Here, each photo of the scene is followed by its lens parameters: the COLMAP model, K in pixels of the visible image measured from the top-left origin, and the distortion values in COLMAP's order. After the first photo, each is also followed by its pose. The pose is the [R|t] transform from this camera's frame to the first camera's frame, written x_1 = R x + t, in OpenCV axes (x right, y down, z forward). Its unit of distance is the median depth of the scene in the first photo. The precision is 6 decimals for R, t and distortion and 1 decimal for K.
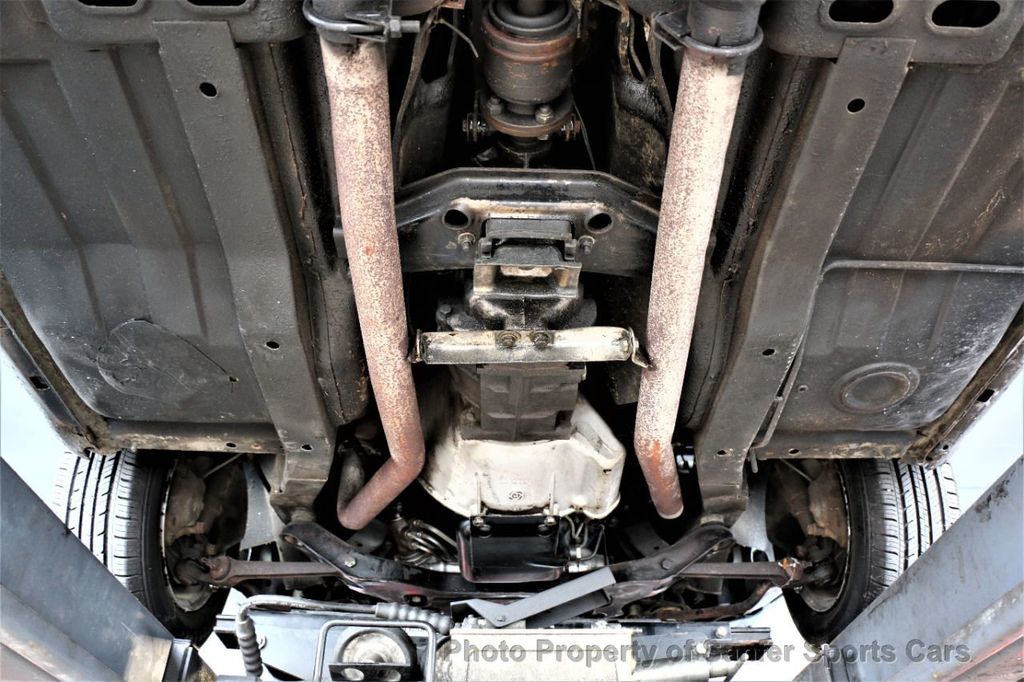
lens RADIAL K [[856.0, 0, 512.0], [0, 856.0, 341.0], [0, 0, 1]] dist [-0.180501, 0.155126]
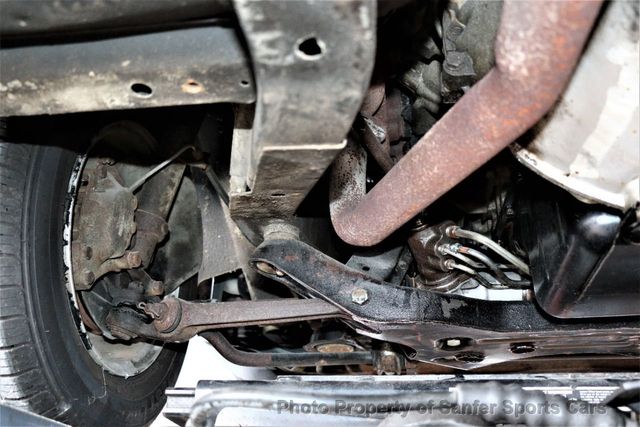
lens RADIAL K [[691.8, 0, 320.0], [0, 691.8, 213.5], [0, 0, 1]] dist [-0.013965, -0.004185]
pose [[0.987722, -0.057965, -0.145067, -0.142252], [0.081993, 0.982784, 0.165570, 0.109147], [0.132972, -0.175432, 0.975470, 0.486327]]
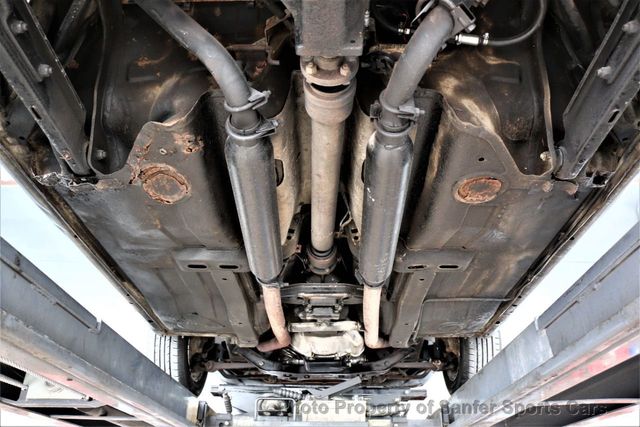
lens RADIAL K [[535.0, 0, 320.0], [0, 535.0, 213.5], [0, 0, 1]] dist [-0.180501, 0.155126]
pose [[0.999370, -0.007131, -0.034780, 0.044043], [0.011881, 0.990310, 0.138366, -0.408405], [0.033456, -0.138692, 0.989770, -0.509466]]
